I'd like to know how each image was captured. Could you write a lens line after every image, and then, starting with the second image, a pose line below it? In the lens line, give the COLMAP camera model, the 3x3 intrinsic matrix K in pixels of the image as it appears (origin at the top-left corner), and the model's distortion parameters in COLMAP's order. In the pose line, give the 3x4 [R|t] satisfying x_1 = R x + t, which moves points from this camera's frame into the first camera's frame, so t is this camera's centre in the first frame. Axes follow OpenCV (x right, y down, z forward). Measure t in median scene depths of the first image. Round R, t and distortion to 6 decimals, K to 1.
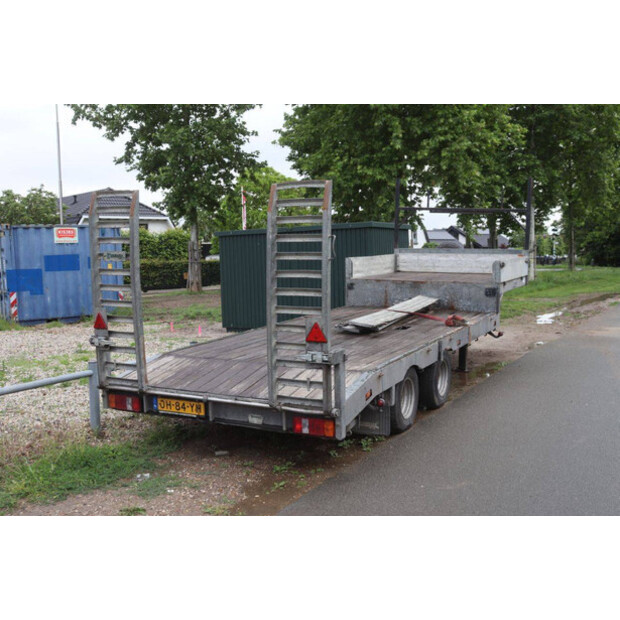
lens RADIAL K [[699.6, 0, 318.4], [0, 699.6, 311.4], [0, 0, 1]] dist [-0.013588, 0.019472]
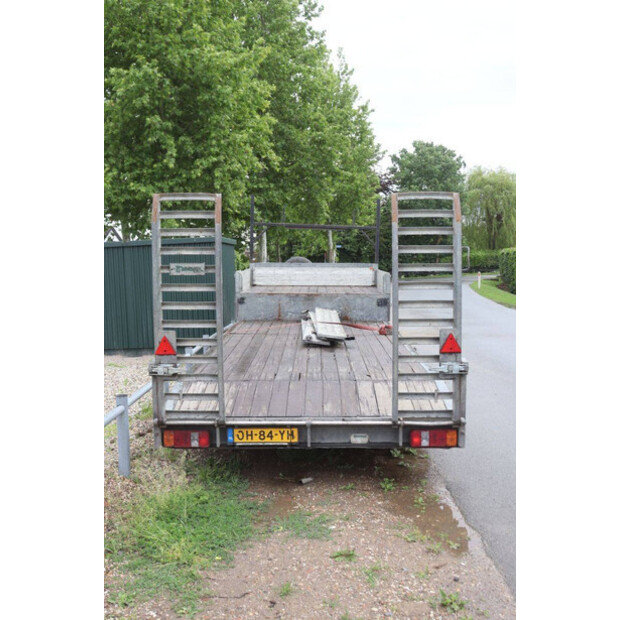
lens RADIAL K [[663.9, 0, 318.6], [0, 663.9, 311.4], [0, 0, 1]] dist [-0.114378, 0.303006]
pose [[0.892227, -0.032533, 0.450414, -0.308388], [0.041422, 0.999093, -0.009889, -0.007391], [-0.449684, 0.027480, 0.892765, 0.122607]]
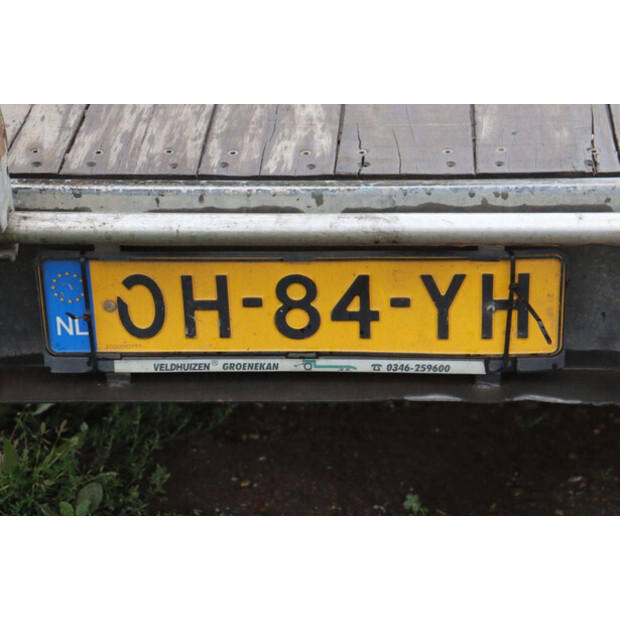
lens RADIAL K [[1493.1, 0, 310.0], [0, 1493.1, 310.0], [0, 0, 1]] dist [0.433071, 0.004620]
pose [[0.922794, -0.159624, 0.350673, -0.175126], [0.056656, 0.956467, 0.286288, 0.036239], [-0.381106, -0.244317, 0.891666, 0.457920]]
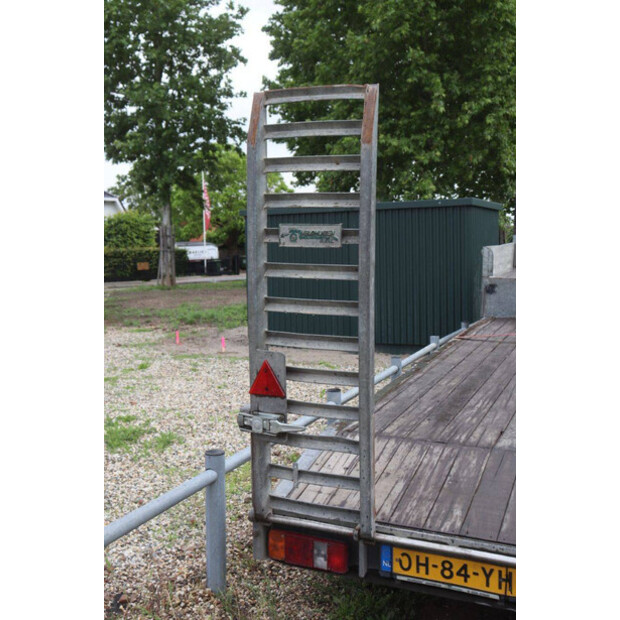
lens RADIAL K [[749.2, 0, 310.0], [0, 749.2, 310.0], [0, 0, 1]] dist [-0.018943, 0.270575]
pose [[0.997934, 0.004166, 0.064115, -0.192730], [-0.004609, 0.999966, 0.006771, -0.020897], [-0.064084, -0.007053, 0.997920, 0.313790]]
